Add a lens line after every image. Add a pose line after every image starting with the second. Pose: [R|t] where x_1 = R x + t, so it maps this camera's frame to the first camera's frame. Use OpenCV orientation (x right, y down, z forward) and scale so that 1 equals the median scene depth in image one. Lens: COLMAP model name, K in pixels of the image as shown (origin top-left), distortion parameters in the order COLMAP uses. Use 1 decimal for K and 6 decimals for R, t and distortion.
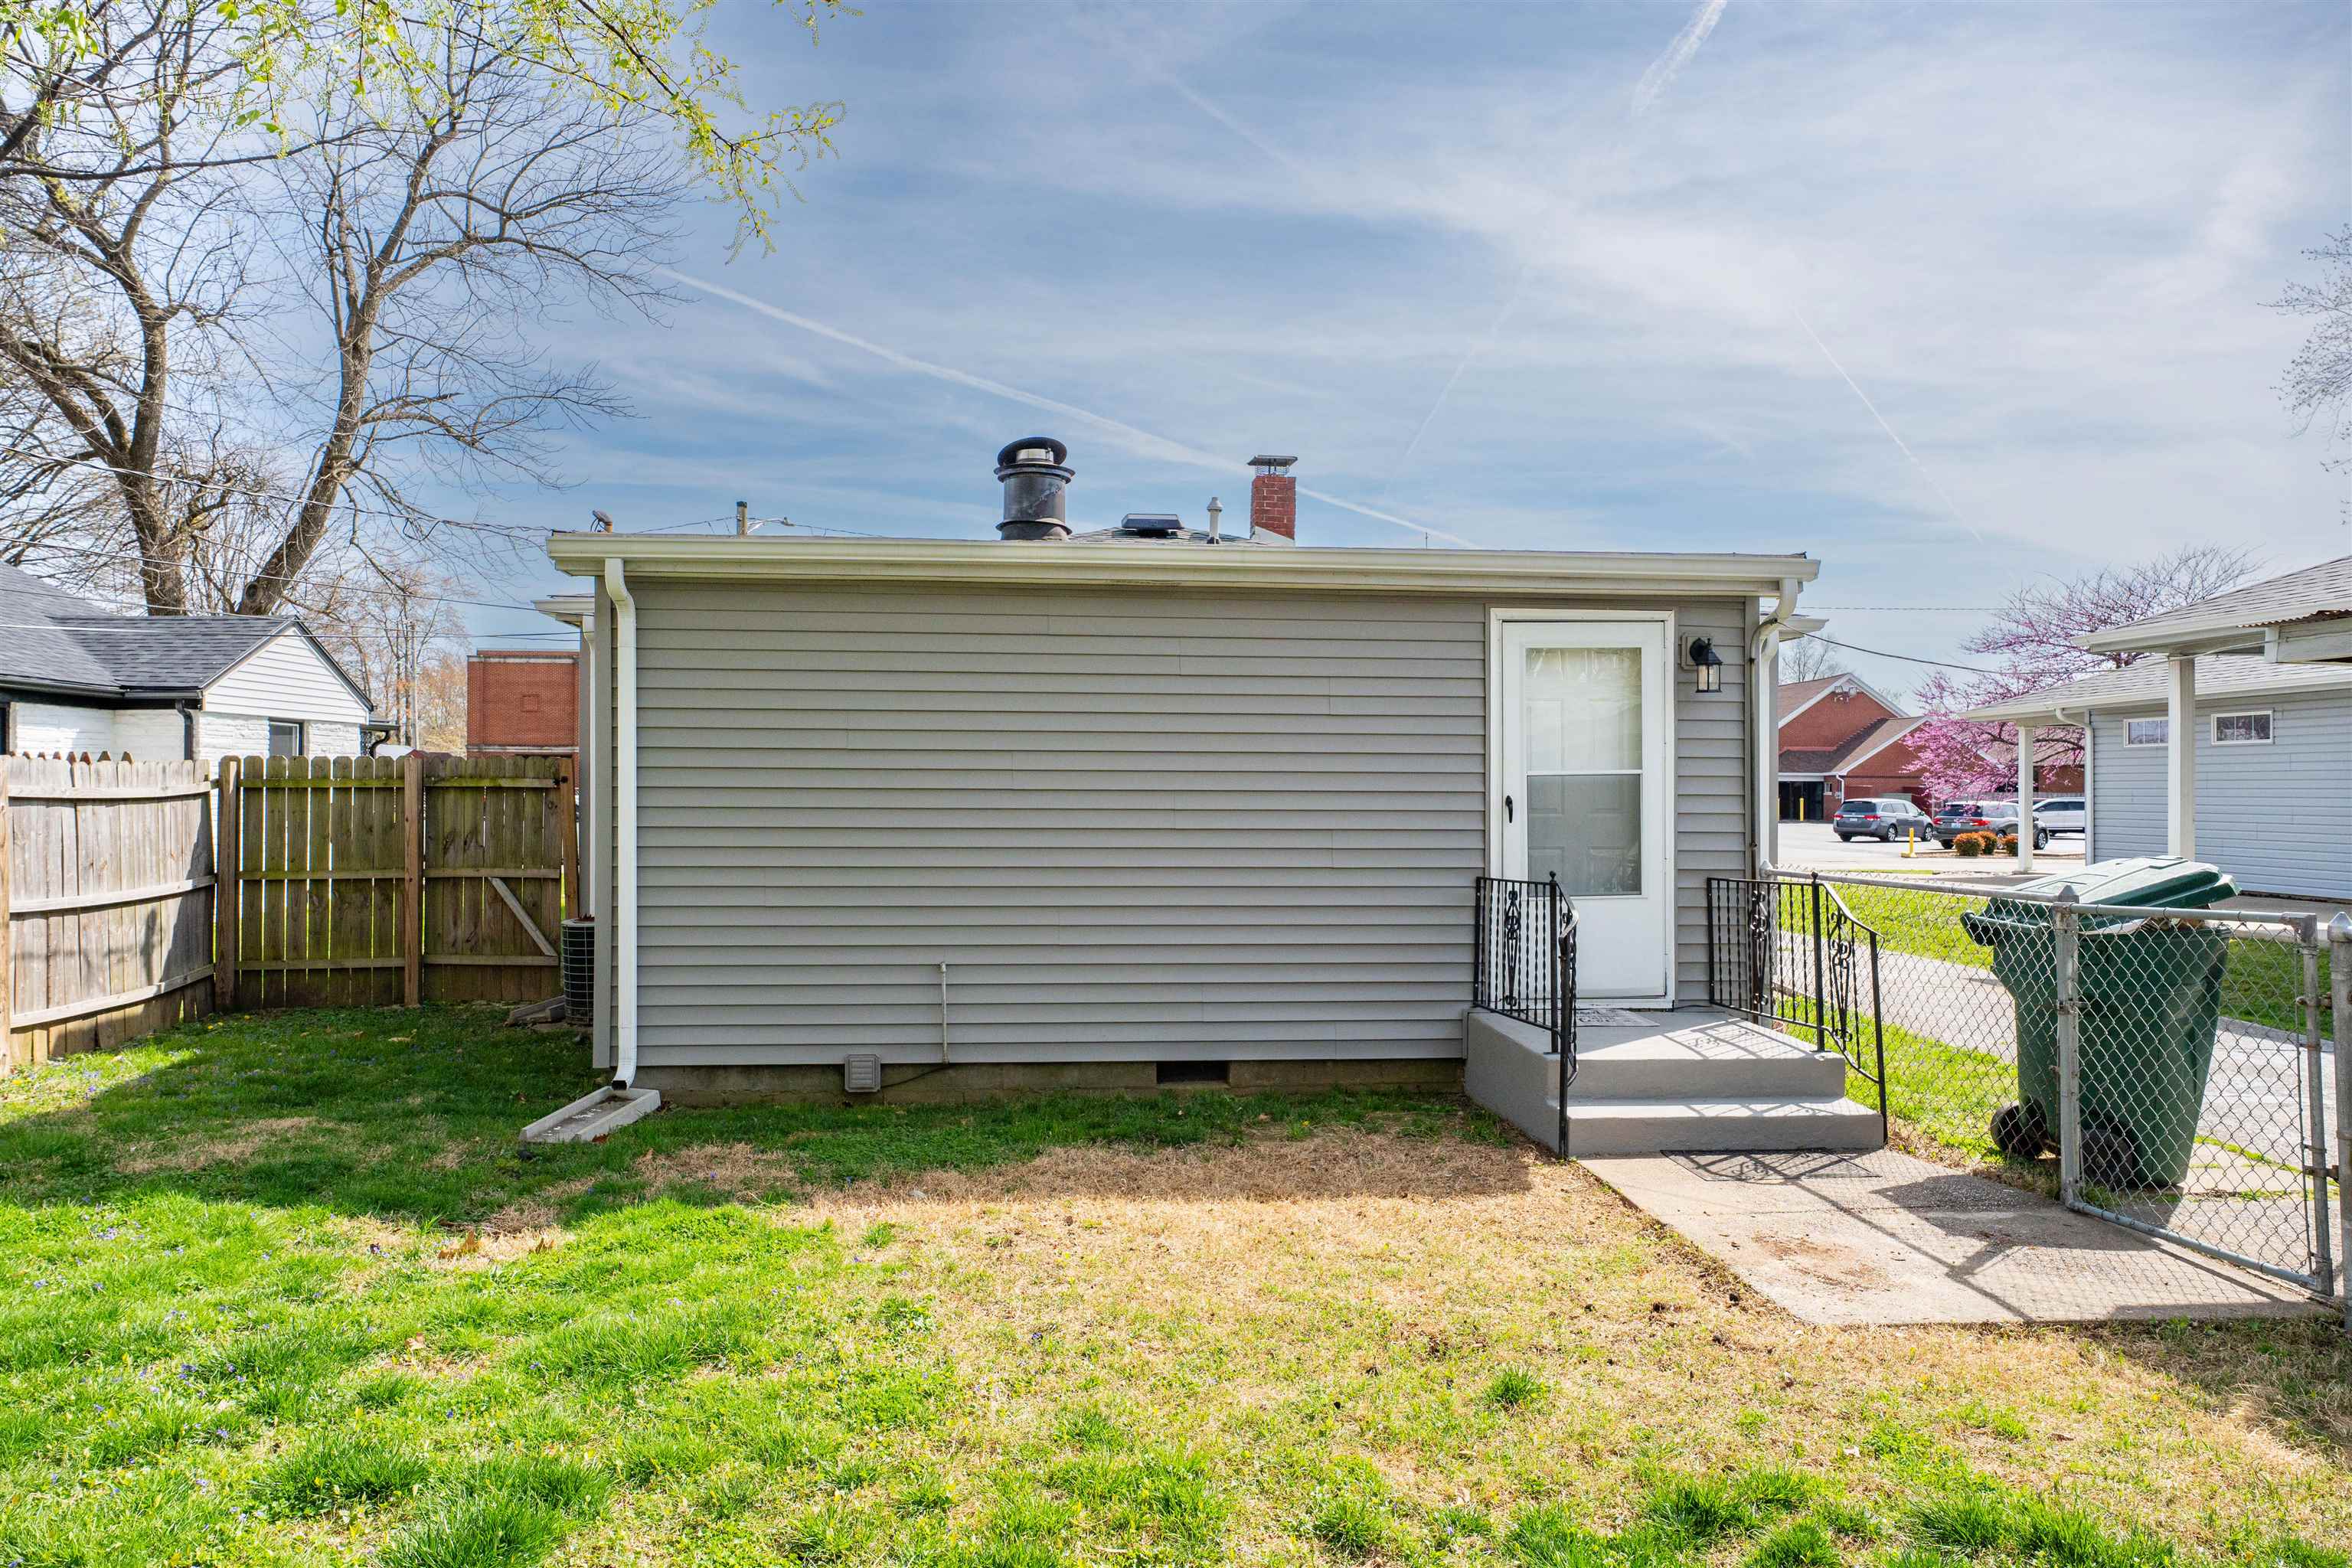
lens RADIAL K [[1430.3, 0, 1174.7], [0, 1430.3, 782.9], [0, 0, 1]] dist [0.004694, 0.000543]
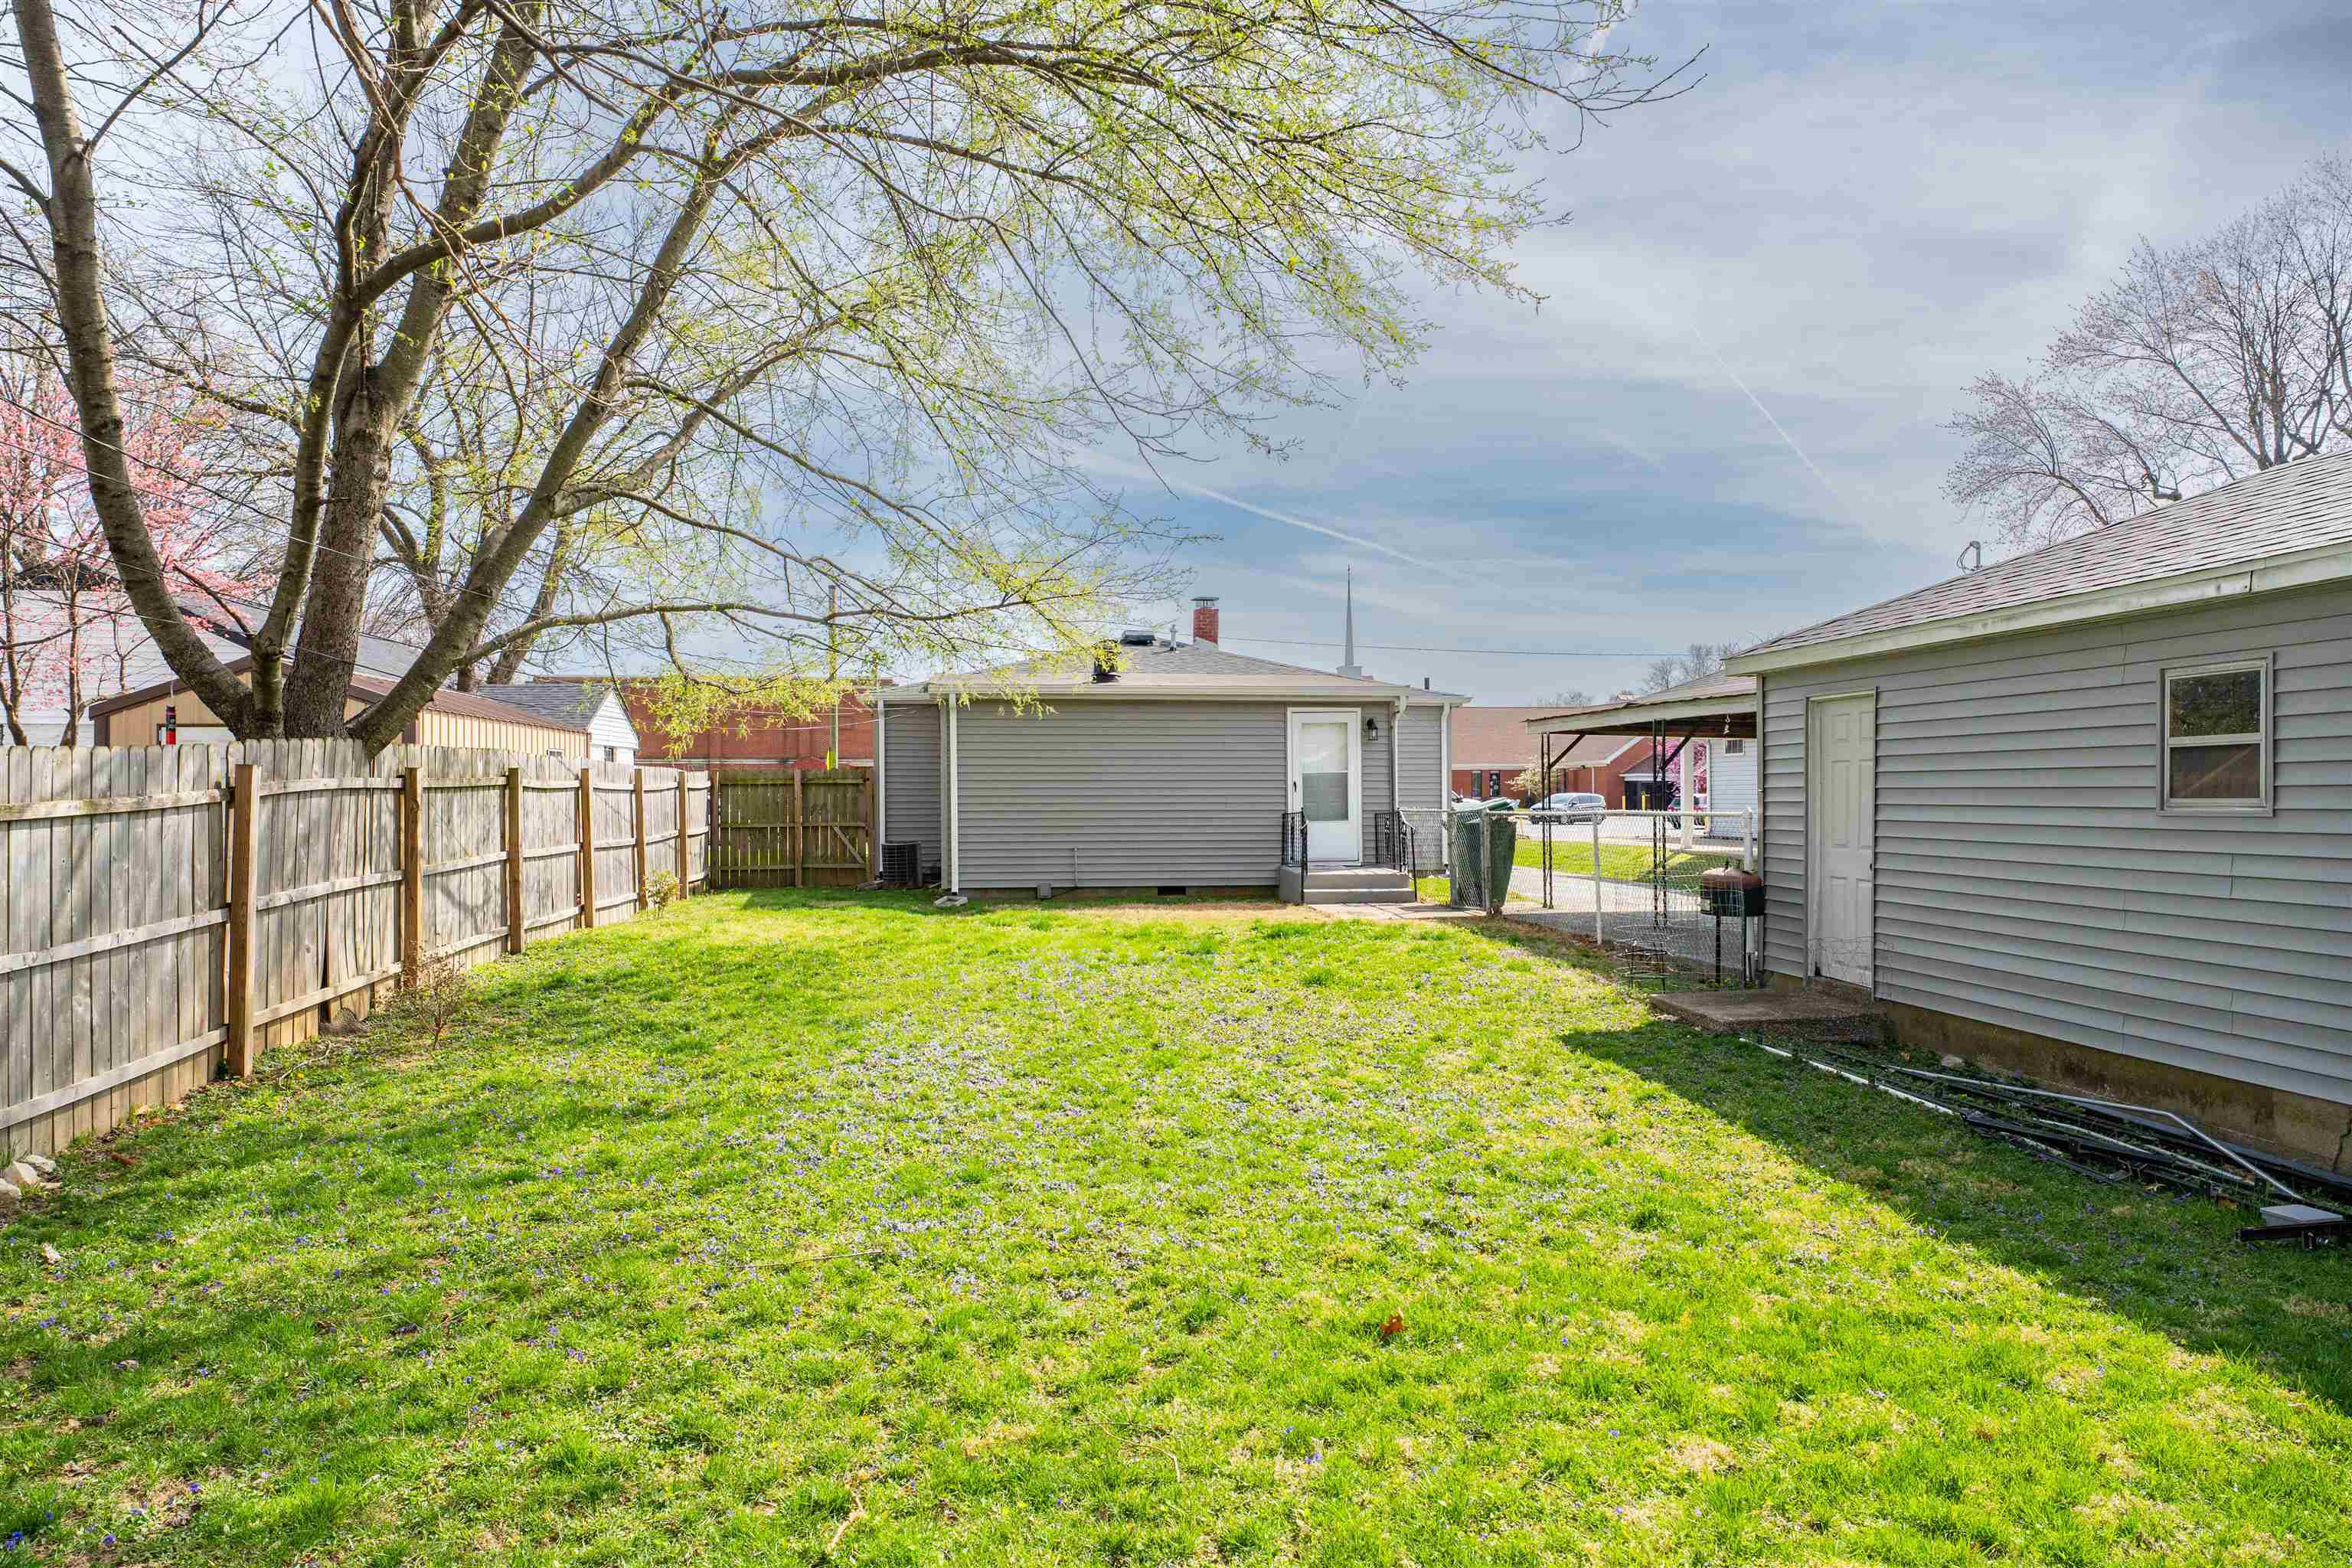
lens RADIAL K [[1430.3, 0, 1176.5], [0, 1430.3, 786.3], [0, 0, 1]] dist [0.004694, 0.000543]
pose [[0.999156, -0.009888, 0.039877, -0.077395], [0.009587, 0.999924, 0.007716, -0.003825], [-0.039950, -0.007327, 0.999175, -1.491918]]
